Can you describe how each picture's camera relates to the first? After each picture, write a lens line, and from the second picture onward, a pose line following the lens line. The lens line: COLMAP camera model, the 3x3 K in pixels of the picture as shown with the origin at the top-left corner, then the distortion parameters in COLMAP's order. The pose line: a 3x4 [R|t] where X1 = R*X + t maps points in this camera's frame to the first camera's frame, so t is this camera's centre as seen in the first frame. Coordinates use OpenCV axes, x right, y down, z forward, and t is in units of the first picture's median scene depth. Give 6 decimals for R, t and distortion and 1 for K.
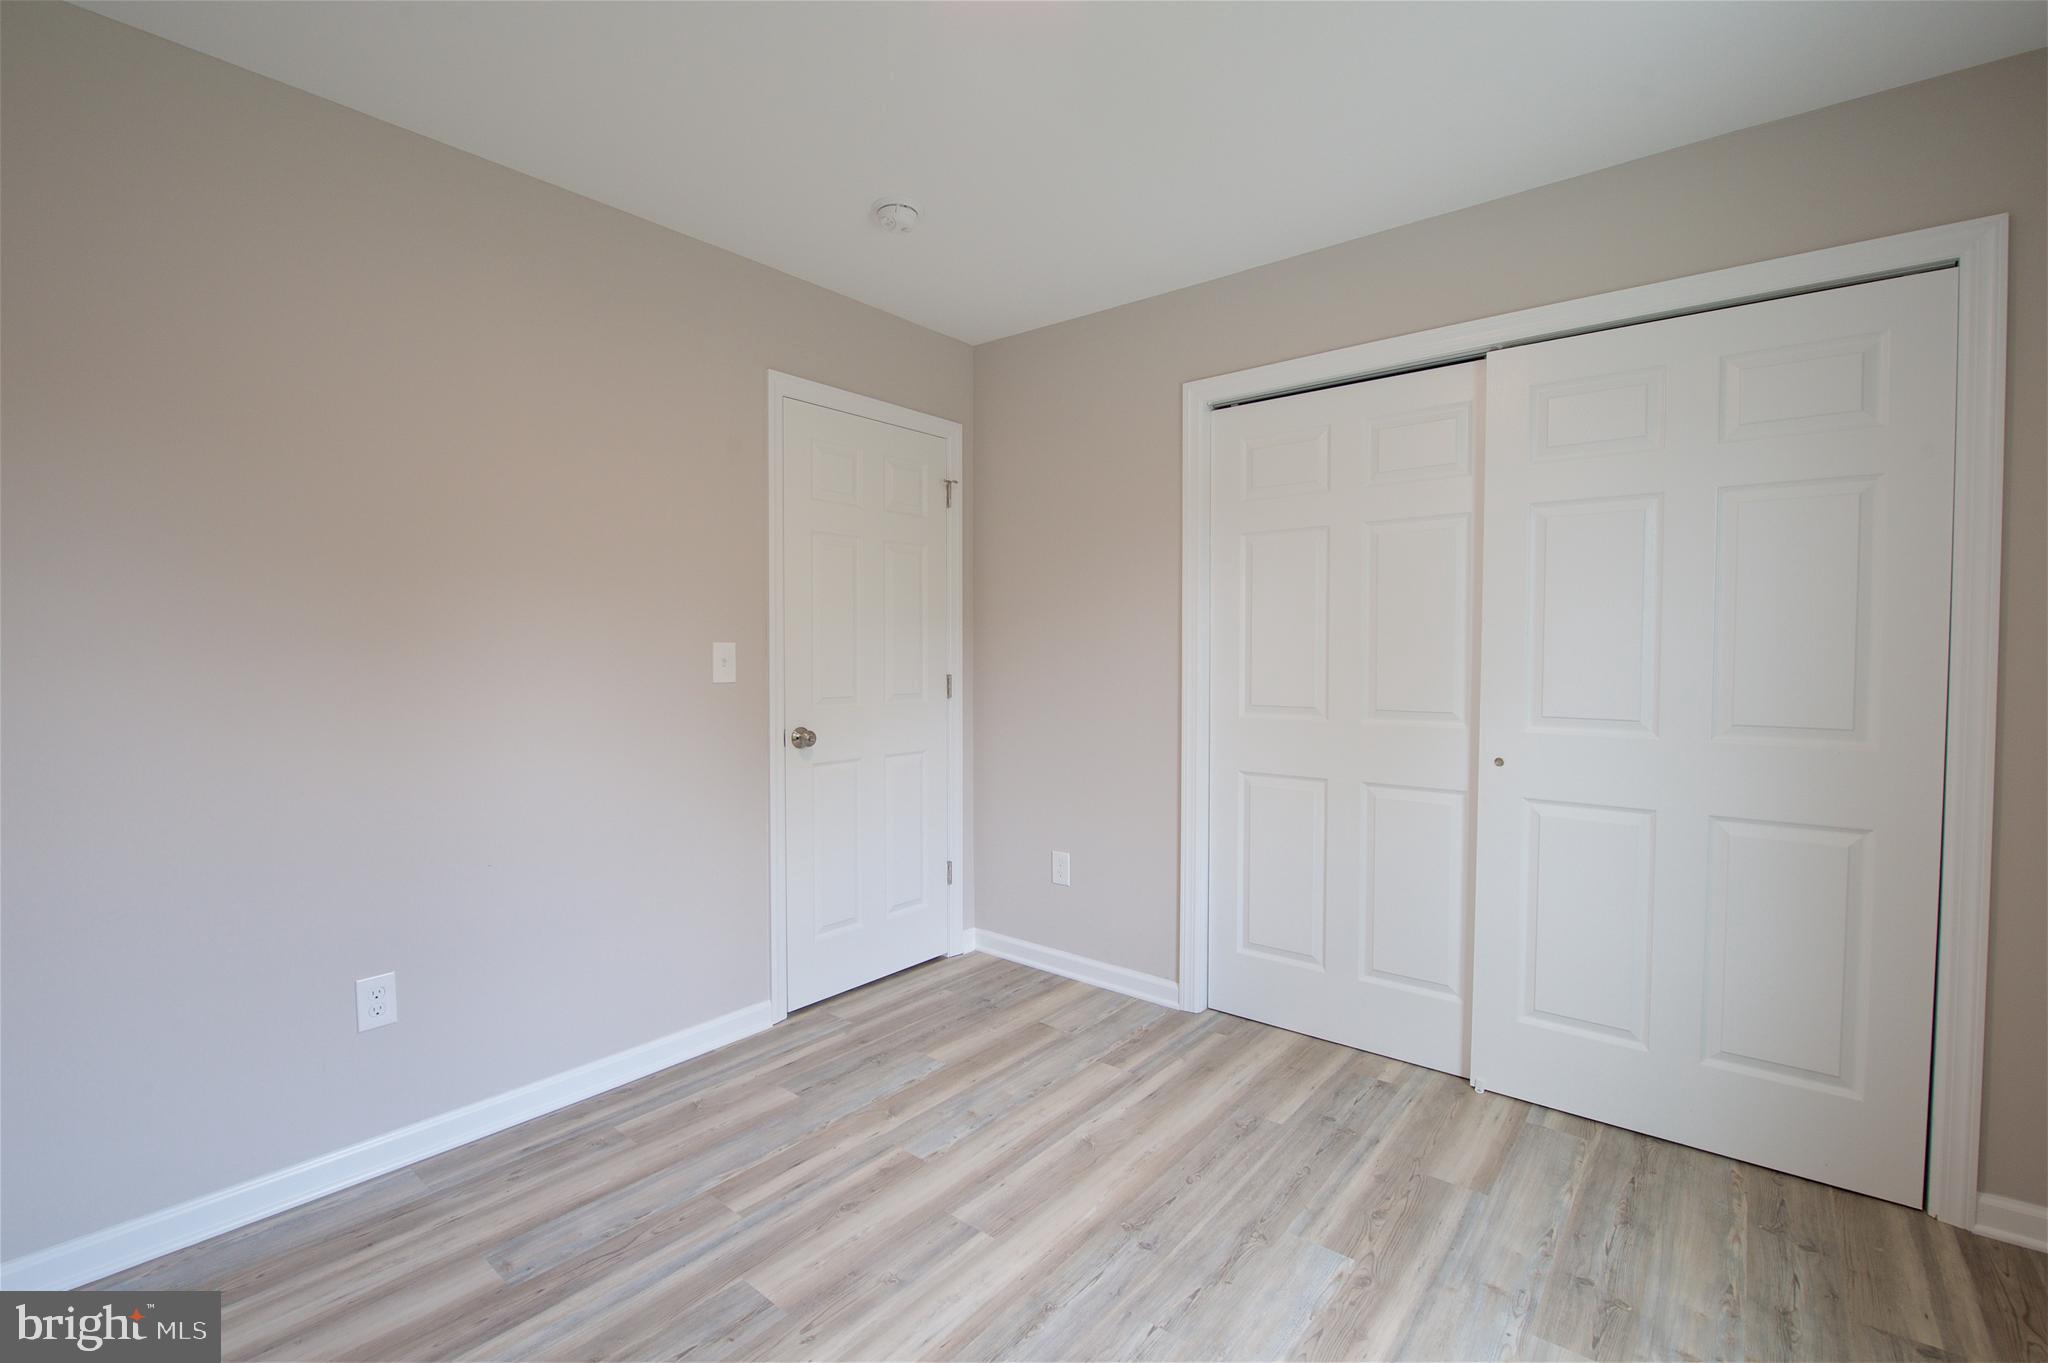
lens RADIAL K [[882.2, 0, 1015.2], [0, 882.2, 679.6], [0, 0, 1]] dist [-0.010989, -0.002869]
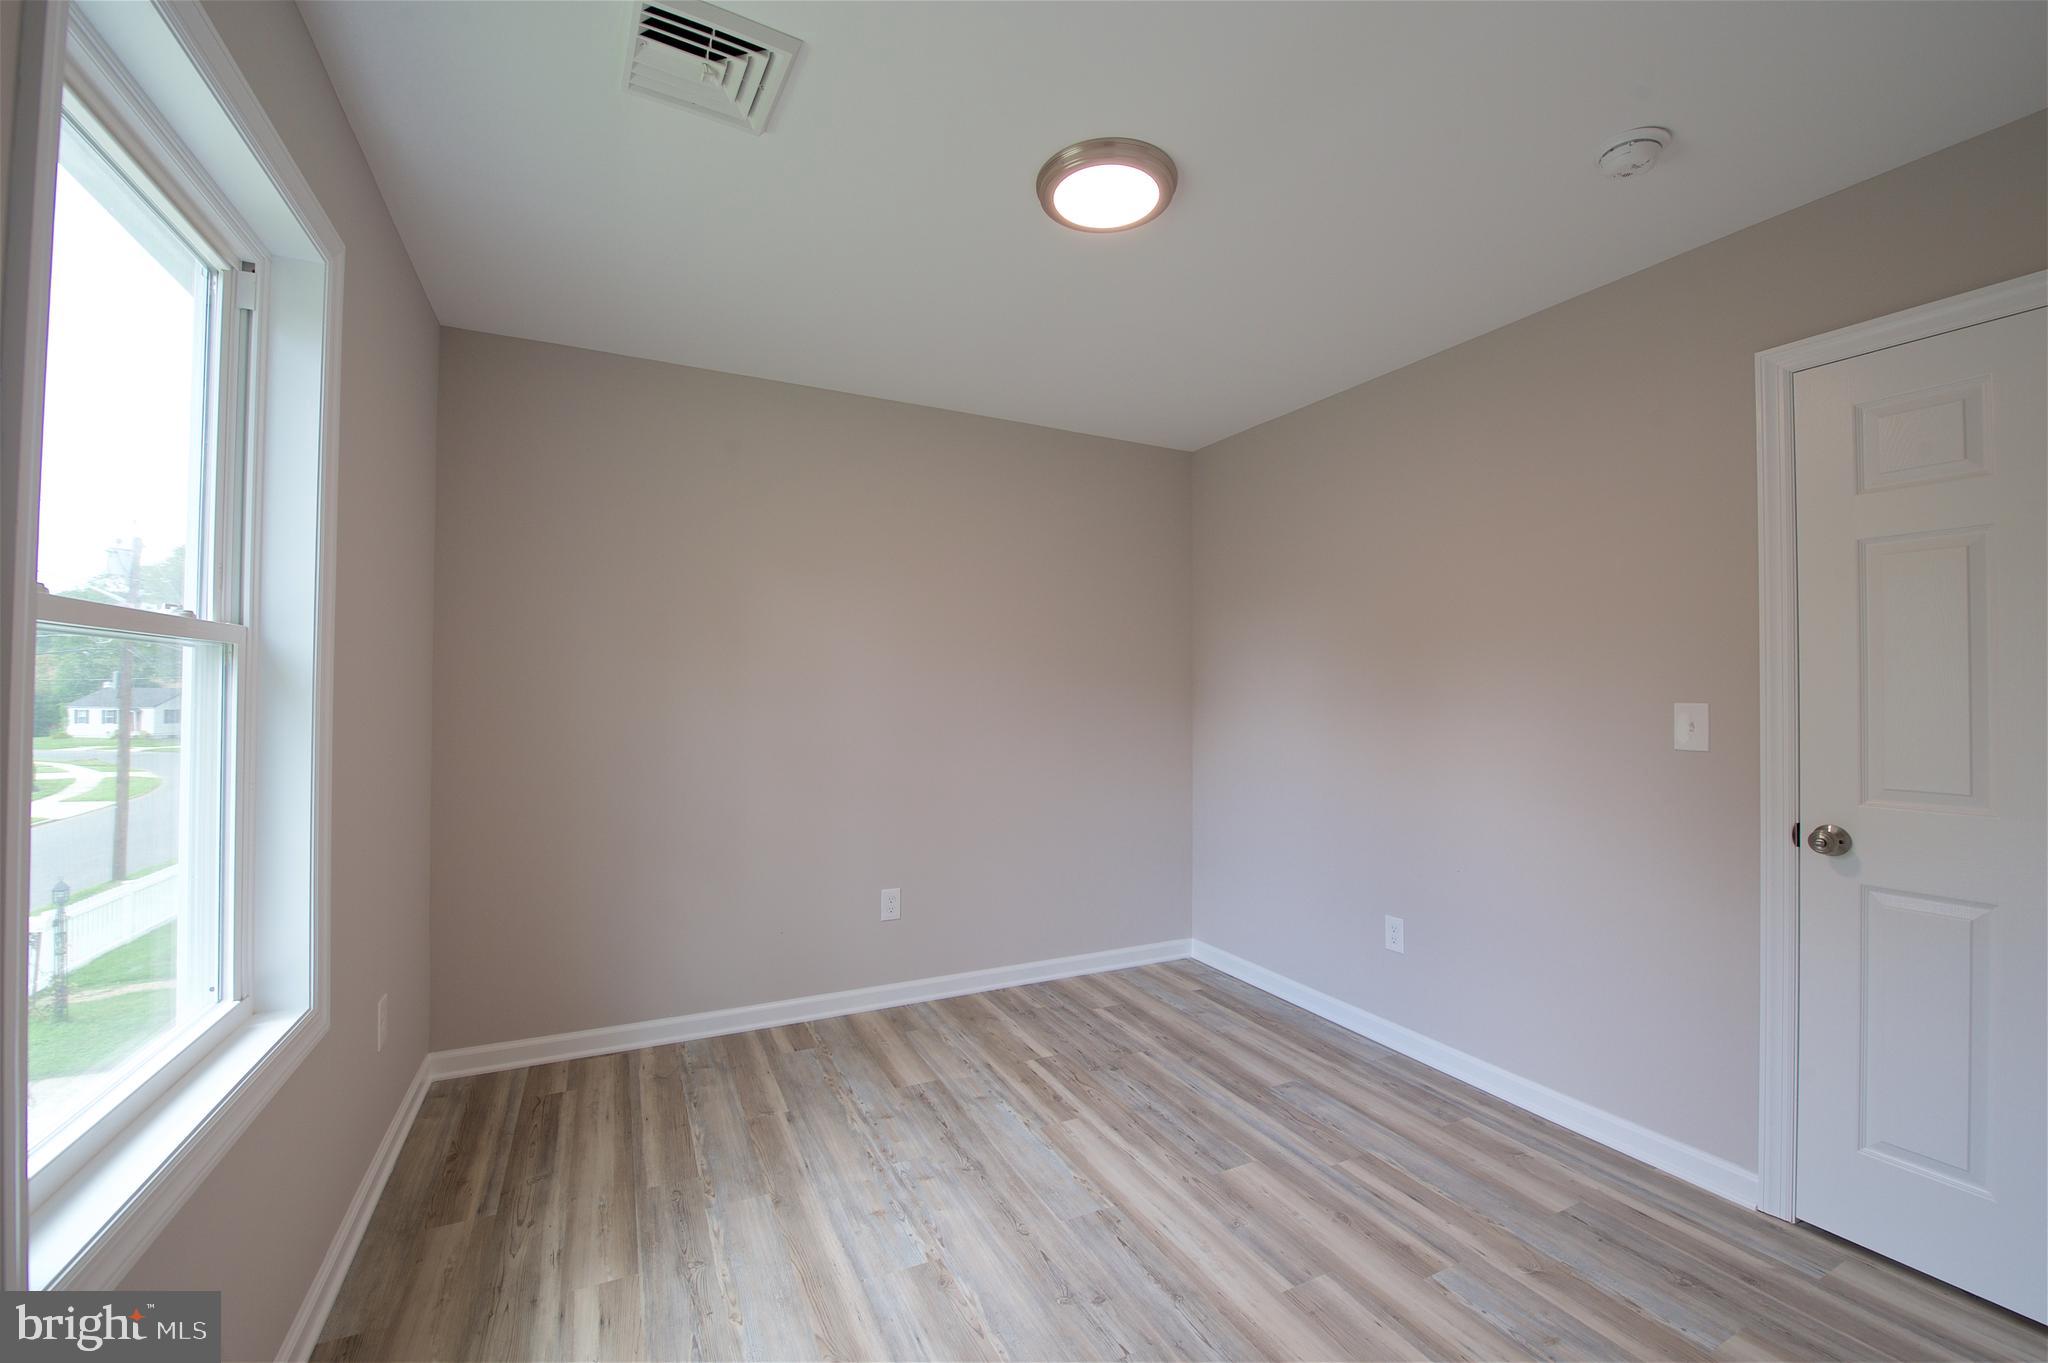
lens RADIAL K [[821.1, 0, 1025.2], [0, 821.1, 681.5], [0, 0, 1]] dist [-0.018844, -0.000987]
pose [[-0.394818, -0.019045, -0.918562, 0.864447], [-0.037512, 0.999286, -0.004596, -0.047295], [0.917993, 0.032643, -0.395251, 0.961472]]
